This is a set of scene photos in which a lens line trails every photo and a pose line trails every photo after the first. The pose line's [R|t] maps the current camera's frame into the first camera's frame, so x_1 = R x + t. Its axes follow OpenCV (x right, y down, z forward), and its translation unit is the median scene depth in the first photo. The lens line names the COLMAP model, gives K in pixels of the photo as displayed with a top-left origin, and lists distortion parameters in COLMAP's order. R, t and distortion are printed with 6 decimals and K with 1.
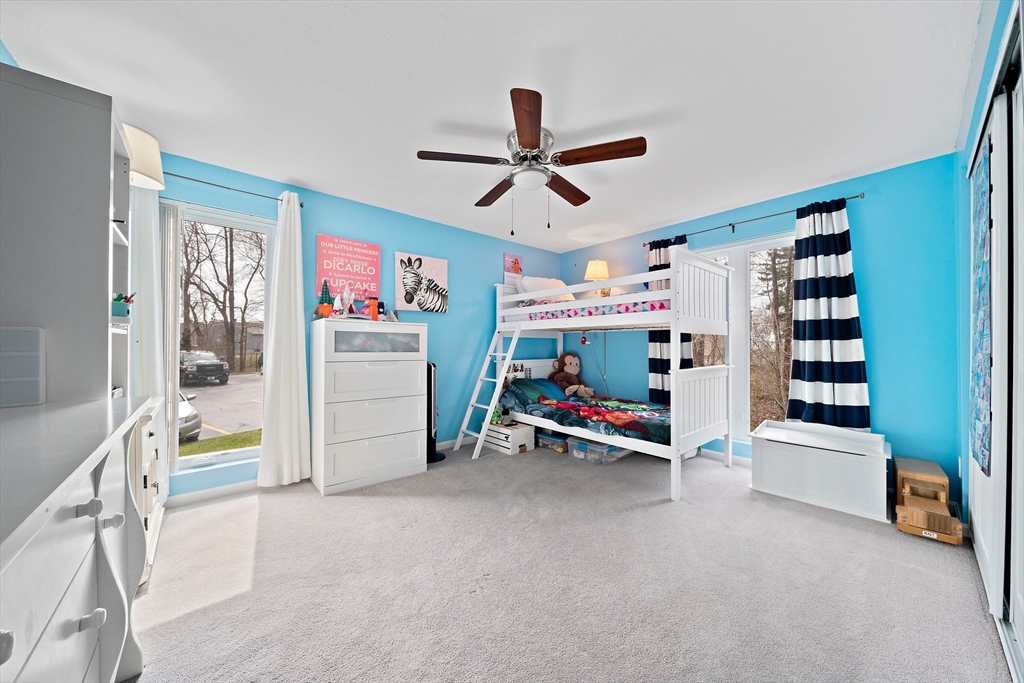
lens RADIAL K [[354.4, 0, 514.8], [0, 354.4, 341.6], [0, 0, 1]] dist [-0.001943, -0.000150]
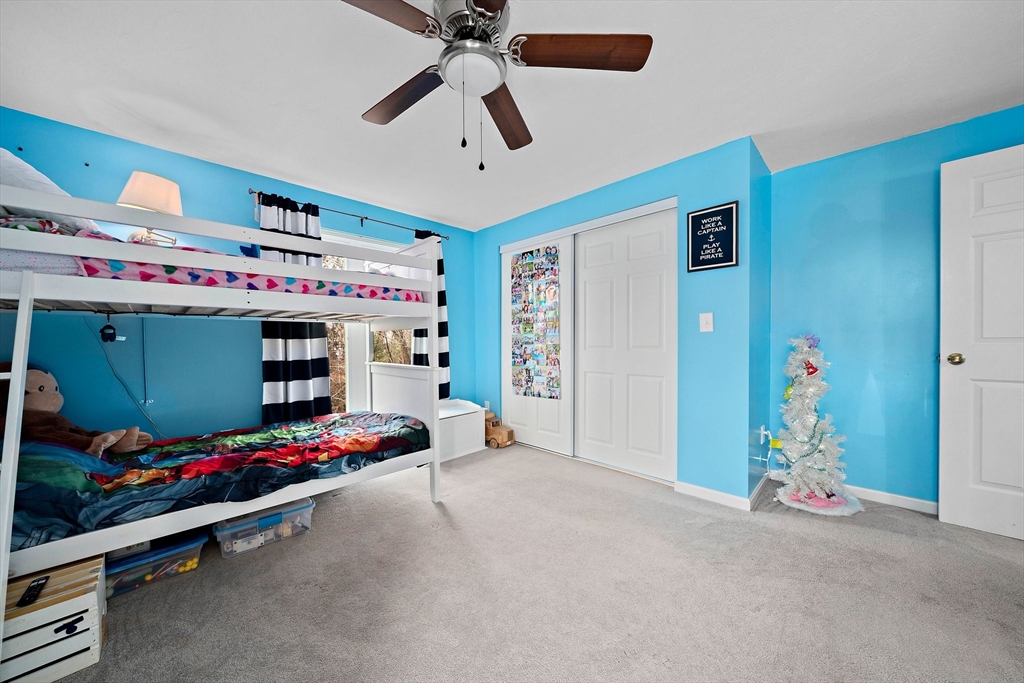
lens RADIAL K [[354.4, 0, 514.8], [0, 354.4, 348.8], [0, 0, 1]] dist [-0.001943, -0.000150]
pose [[-0.071995, -0.021679, 0.997169, -0.394436], [-0.003241, 0.999764, 0.021501, 0.006895], [-0.997400, -0.001684, -0.072048, 0.648906]]
